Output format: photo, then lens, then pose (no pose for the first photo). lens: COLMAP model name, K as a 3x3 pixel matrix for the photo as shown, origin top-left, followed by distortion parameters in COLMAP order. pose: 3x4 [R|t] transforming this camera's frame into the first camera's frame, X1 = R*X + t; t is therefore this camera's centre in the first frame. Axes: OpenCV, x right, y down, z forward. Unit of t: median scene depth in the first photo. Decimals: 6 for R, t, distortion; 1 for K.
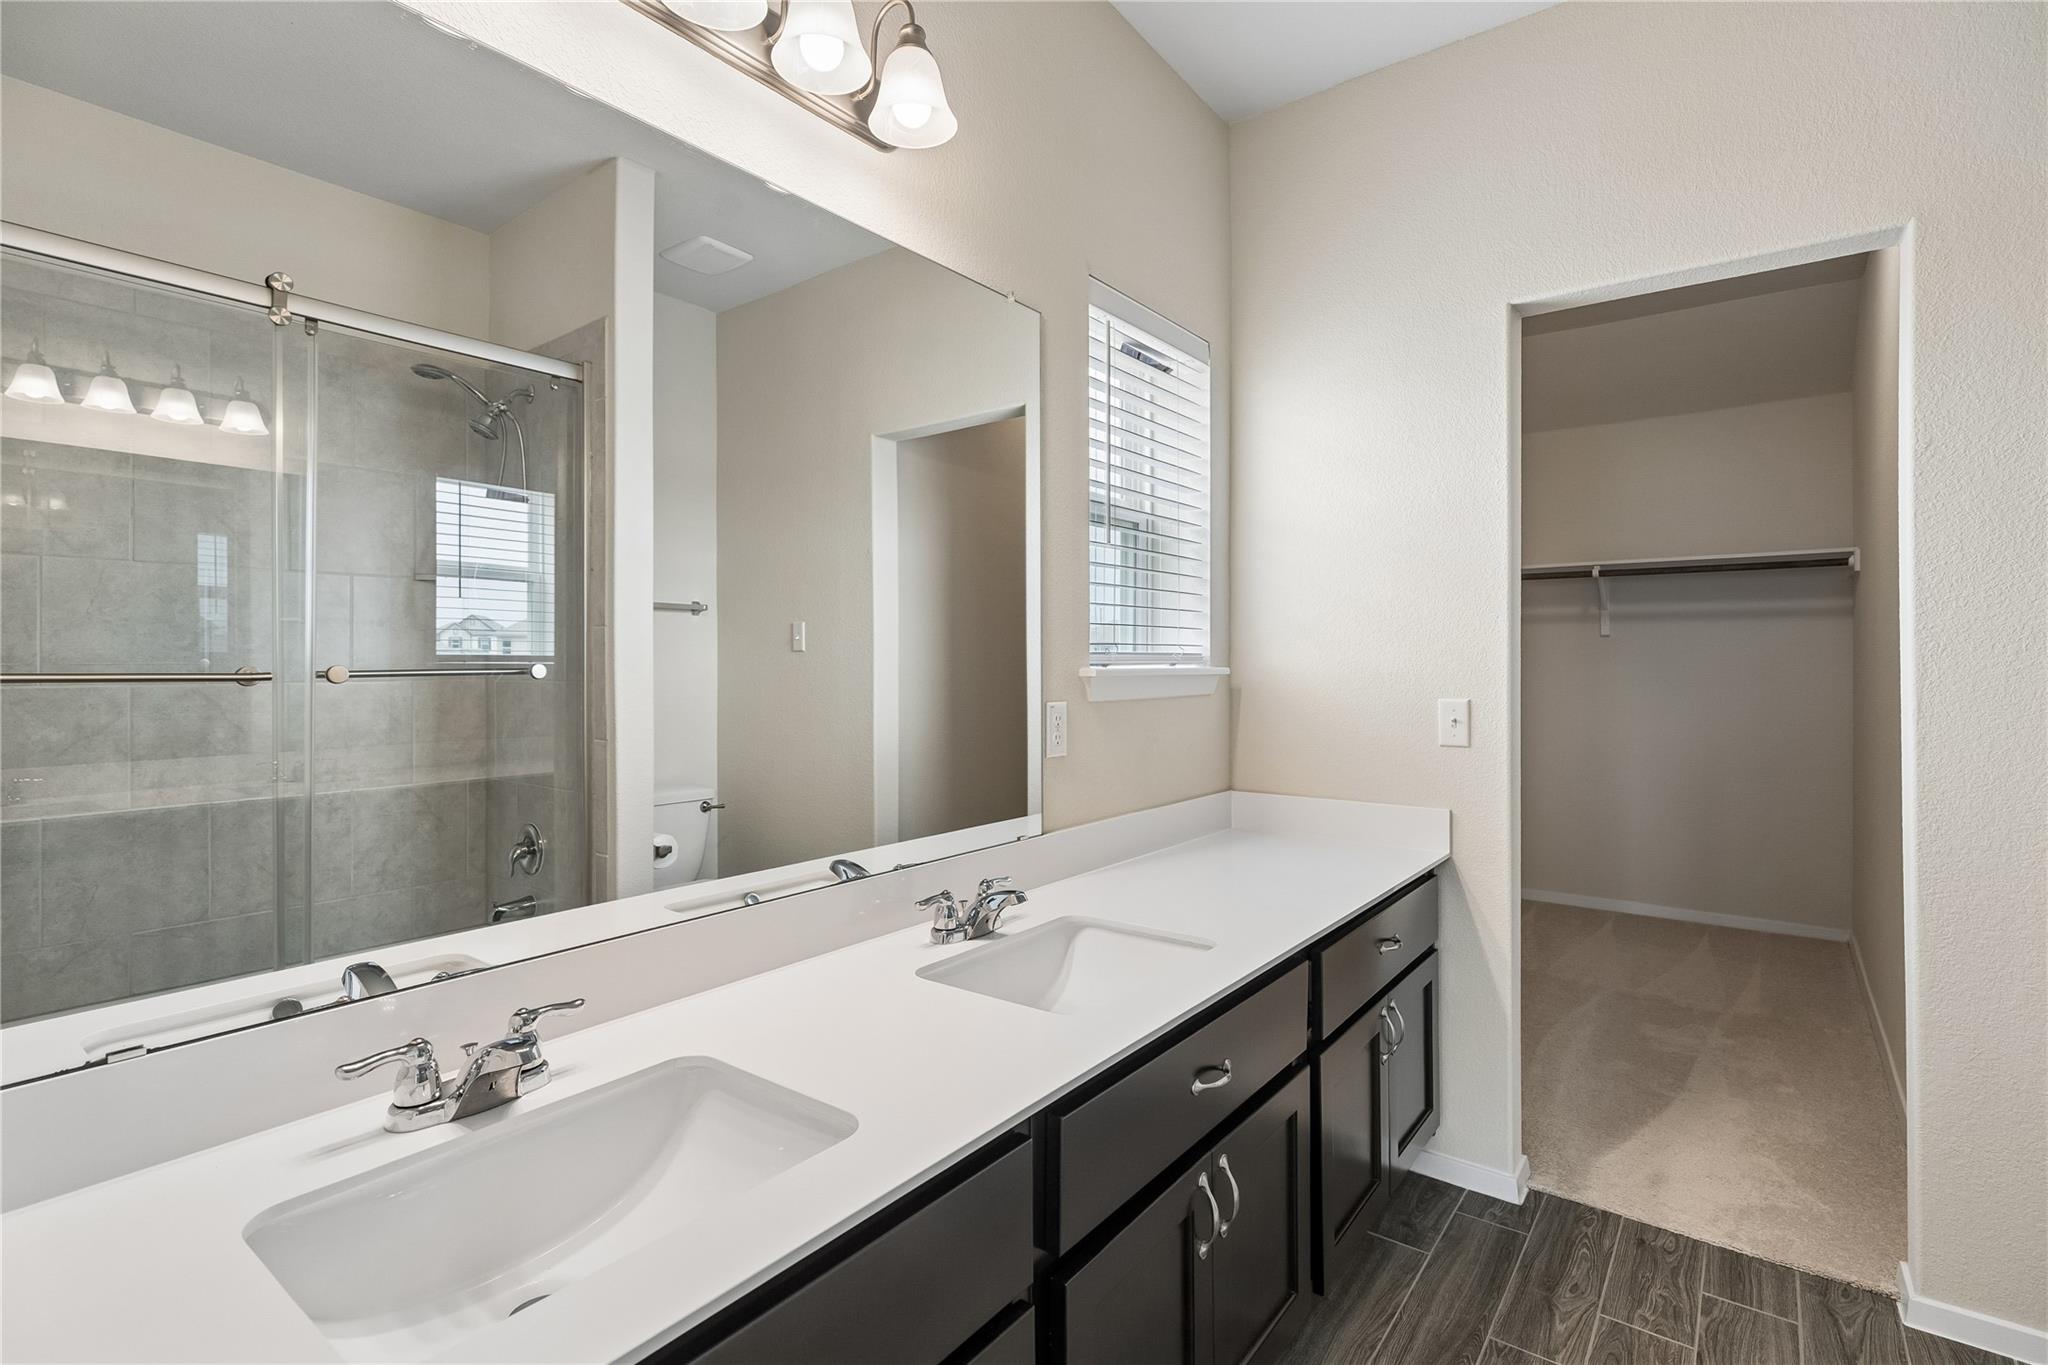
lens RADIAL K [[994.9, 0, 1015.4], [0, 994.9, 654.4], [0, 0, 1]] dist [-0.009774, 0.003905]
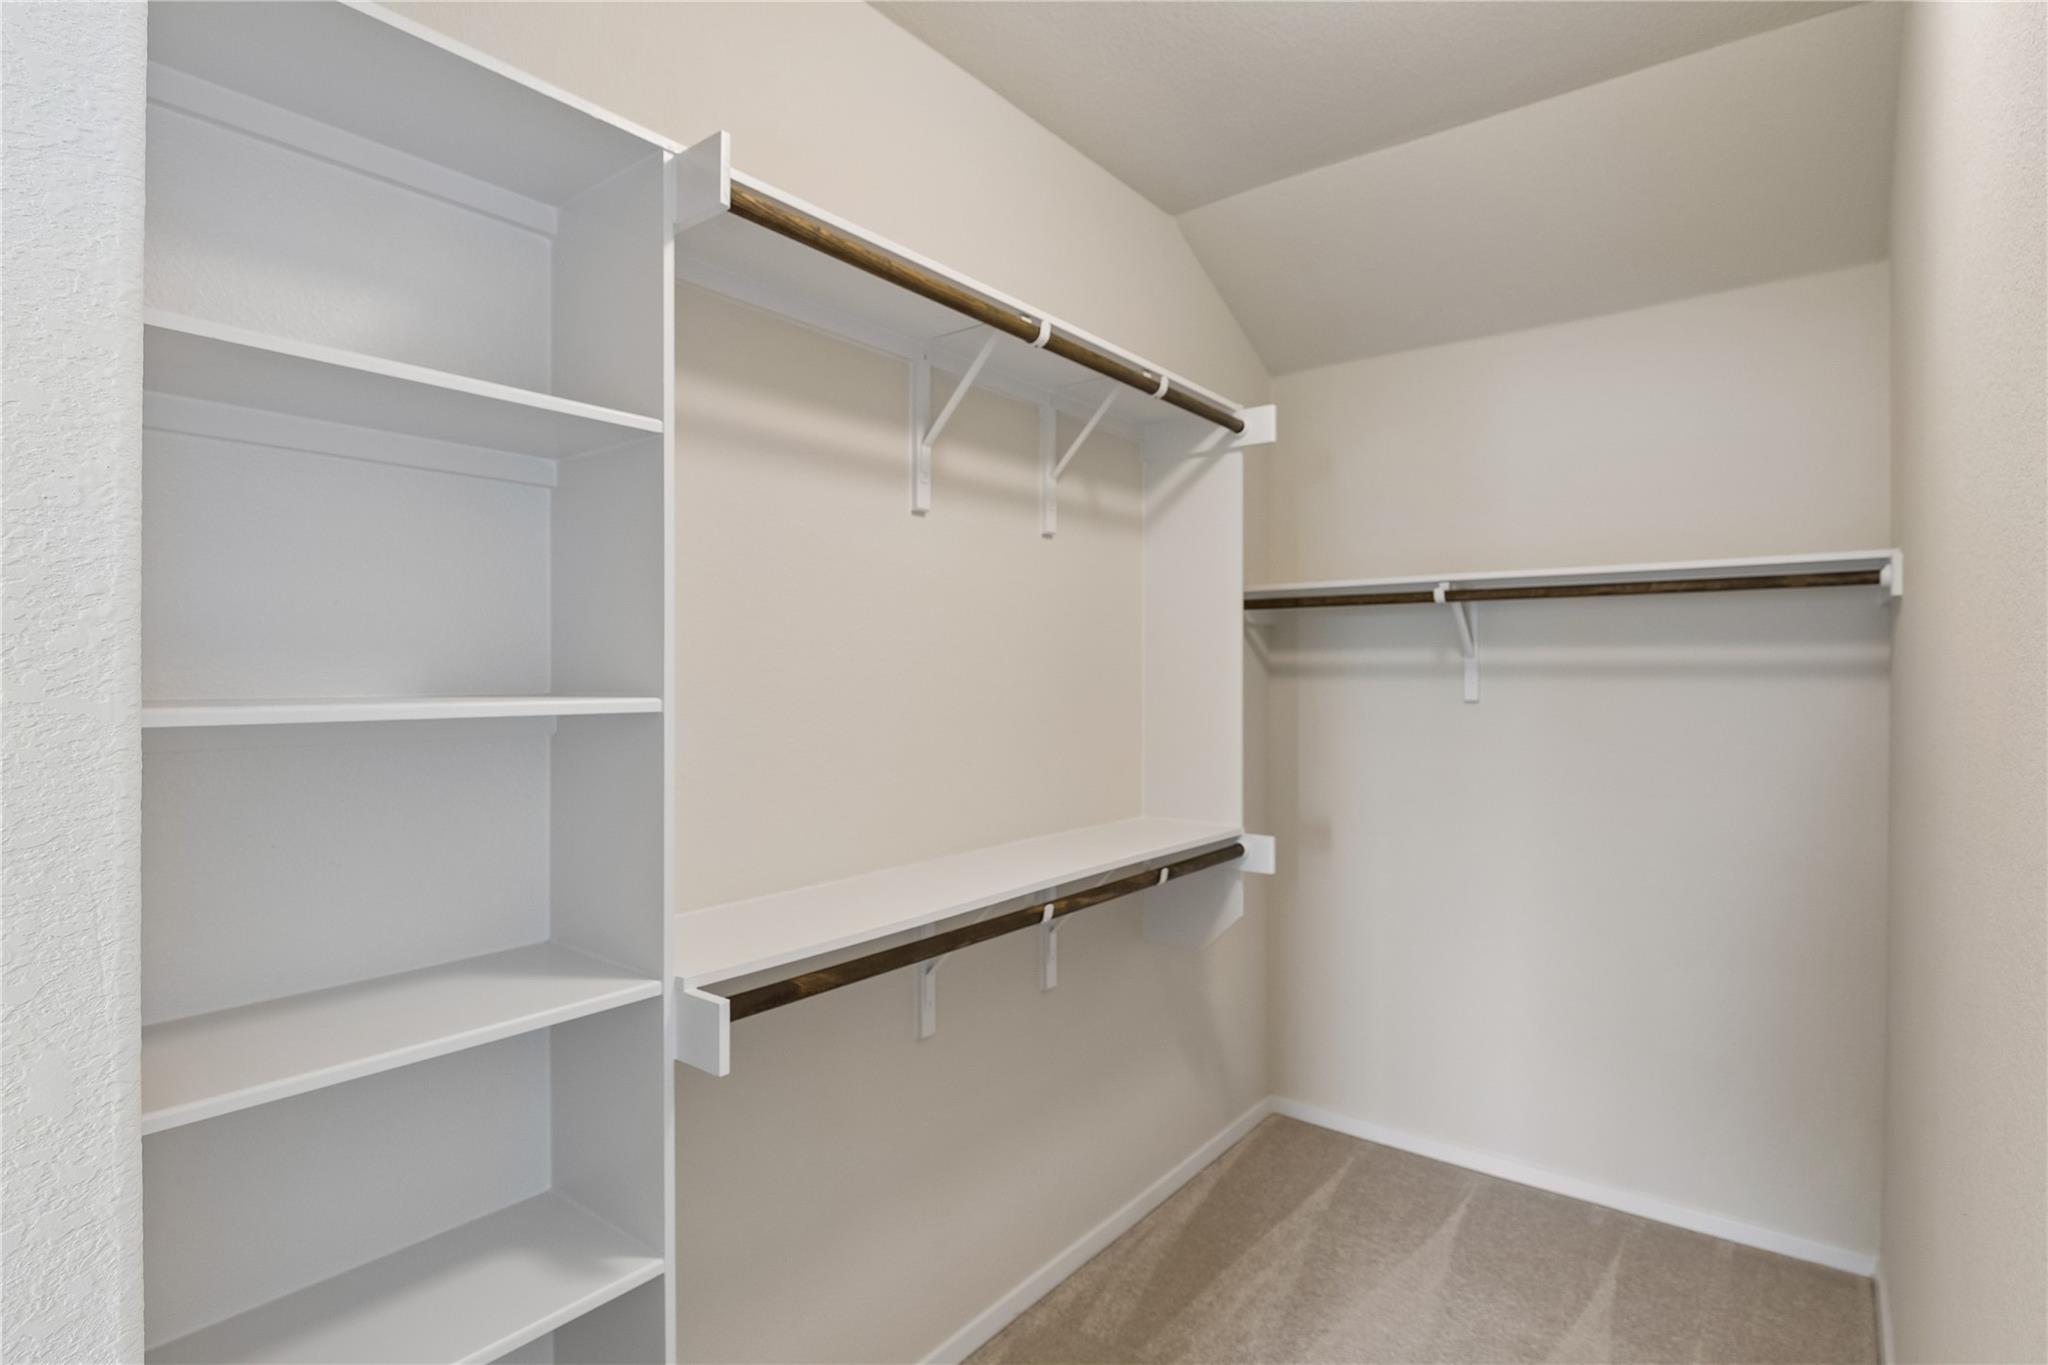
lens RADIAL K [[1044.2, 0, 1021.8], [0, 1044.2, 679.7], [0, 0, 1]] dist [-0.010708, 0.002315]
pose [[0.999997, 0.002200, 0.001069, 0.696200], [-0.002211, 0.999949, 0.009868, -0.079055], [-0.001047, -0.009871, 0.999951, 0.811855]]
